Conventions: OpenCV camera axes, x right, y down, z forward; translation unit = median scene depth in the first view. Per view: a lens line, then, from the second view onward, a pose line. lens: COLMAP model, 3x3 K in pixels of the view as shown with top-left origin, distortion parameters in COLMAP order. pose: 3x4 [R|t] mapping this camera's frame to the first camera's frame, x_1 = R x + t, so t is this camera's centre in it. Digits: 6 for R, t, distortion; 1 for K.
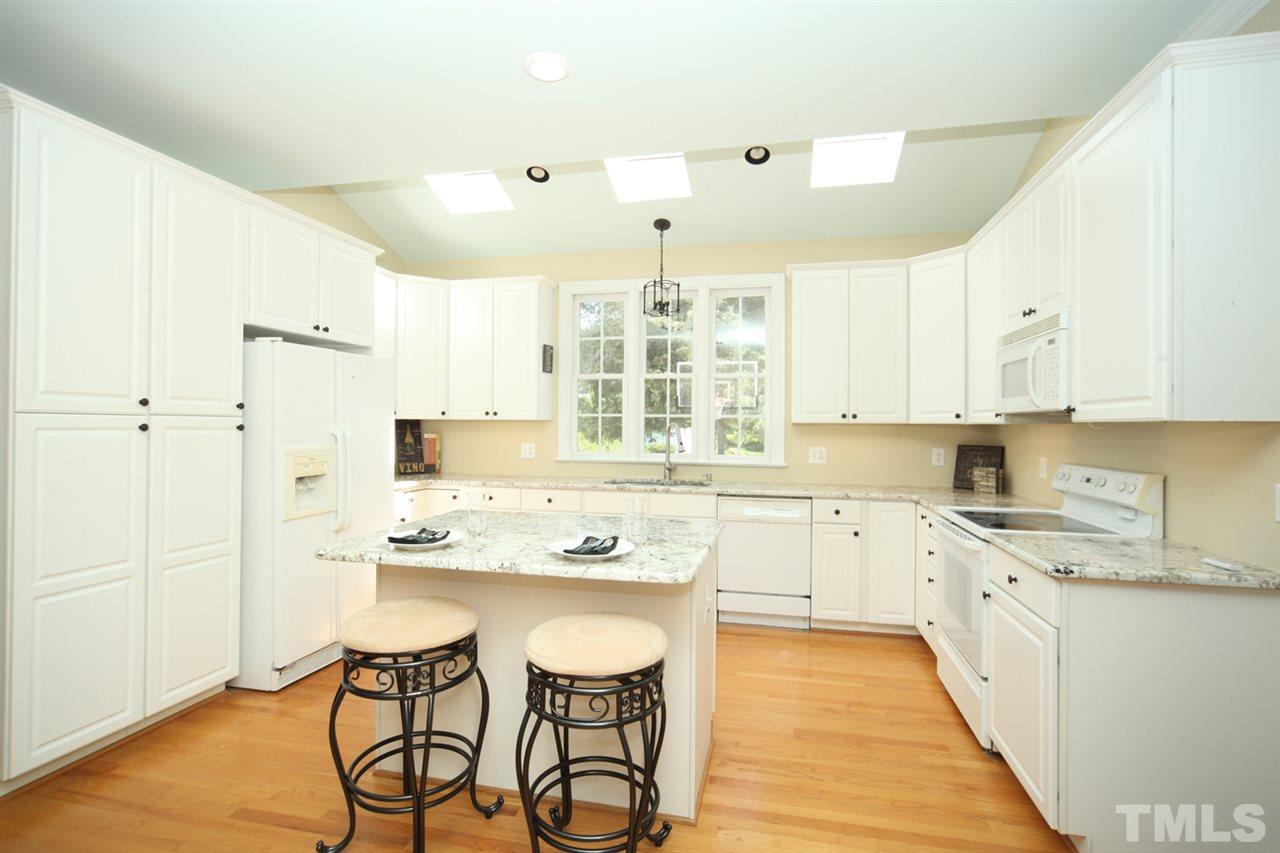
lens RADIAL K [[592.3, 0, 640.0], [0, 592.3, 426.5], [0, 0, 1]] dist [-0.054875, -0.000047]
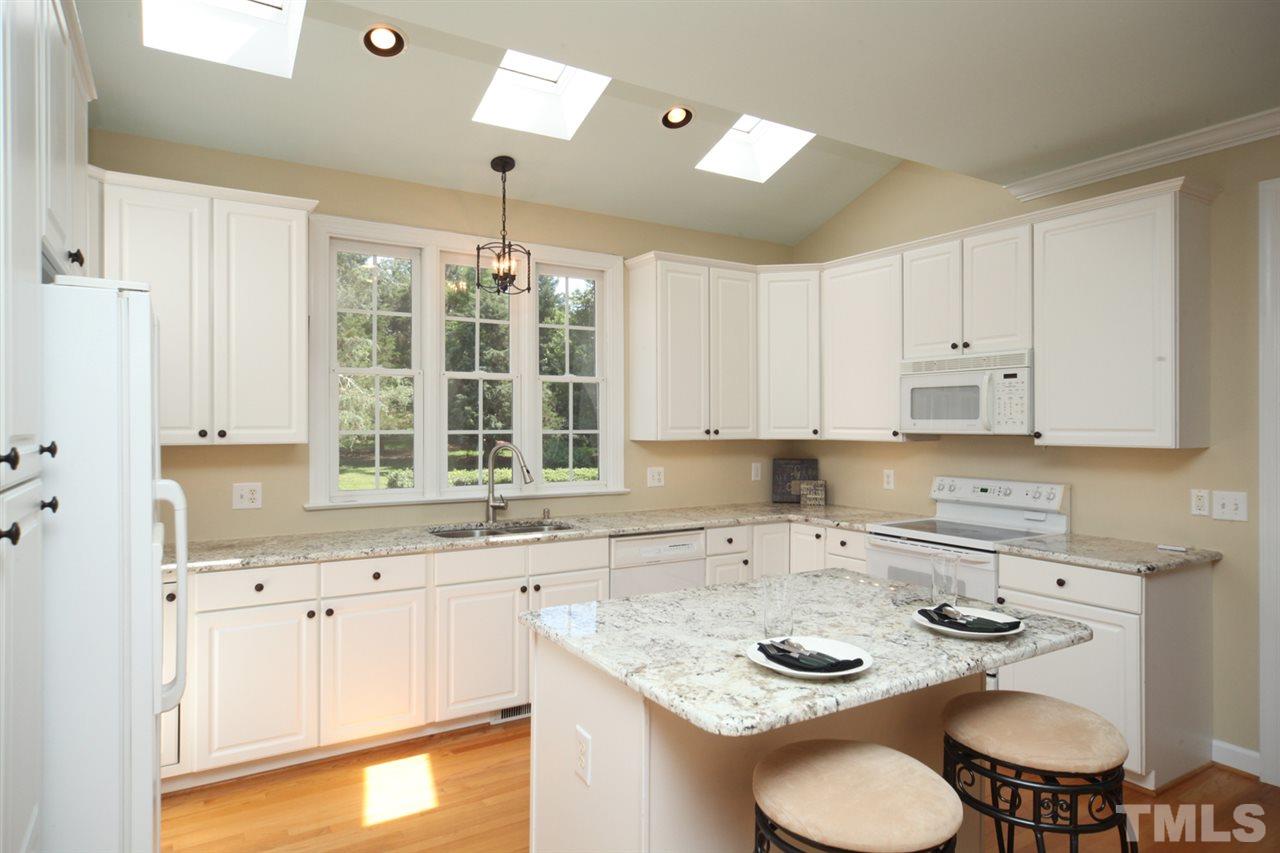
lens RADIAL K [[773.8, 0, 640.0], [0, 773.8, 426.5], [0, 0, 1]] dist [-0.030951, -0.000249]
pose [[0.700728, -0.011322, 0.713338, -0.535273], [0.006926, 0.999935, 0.009067, -0.035952], [-0.713395, -0.001412, 0.700761, 0.242818]]
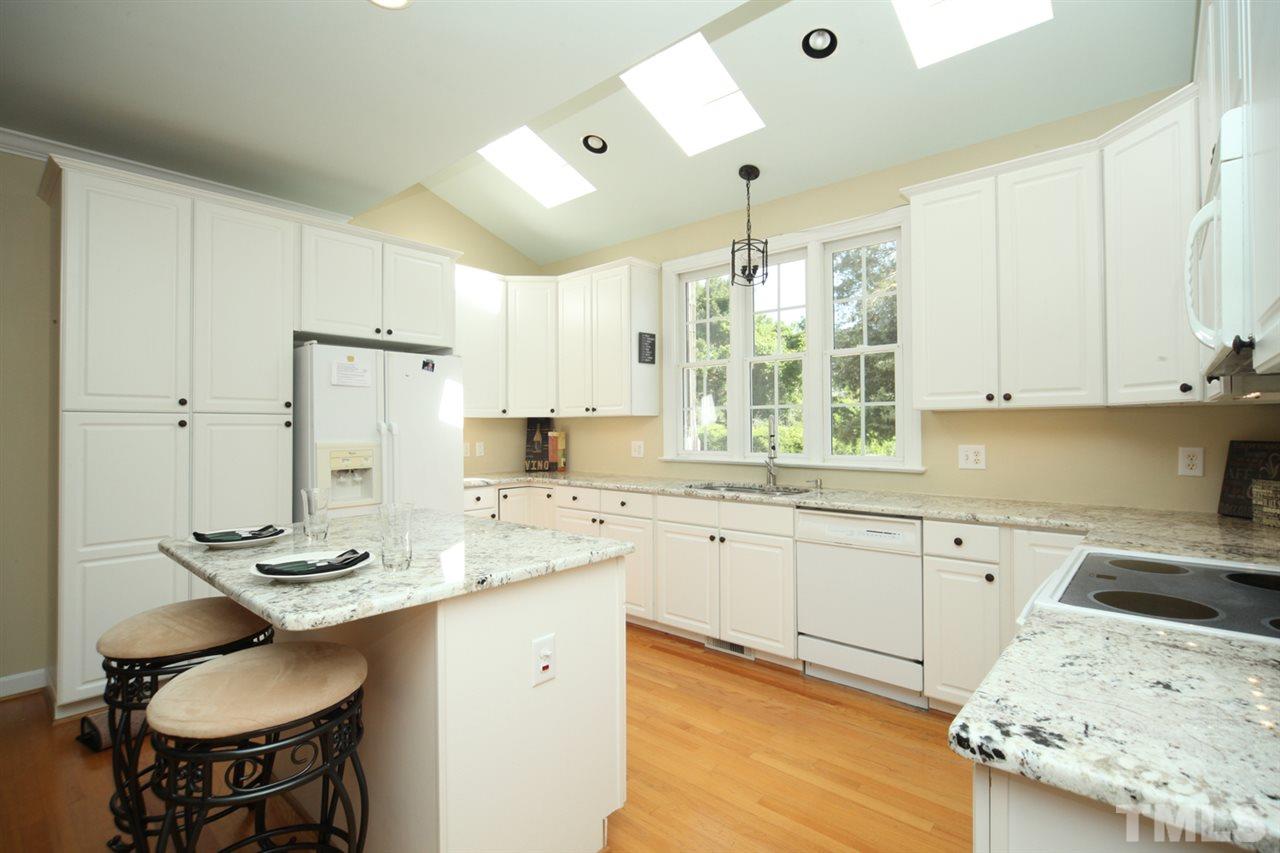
lens RADIAL K [[588.1, 0, 640.0], [0, 588.1, 426.5], [0, 0, 1]] dist [-0.023913, 0.000123]
pose [[0.881892, -0.013115, -0.471269, 0.294858], [0.010258, 0.999910, -0.008631, 0.015793], [0.471340, 0.002778, 0.881947, 0.223204]]
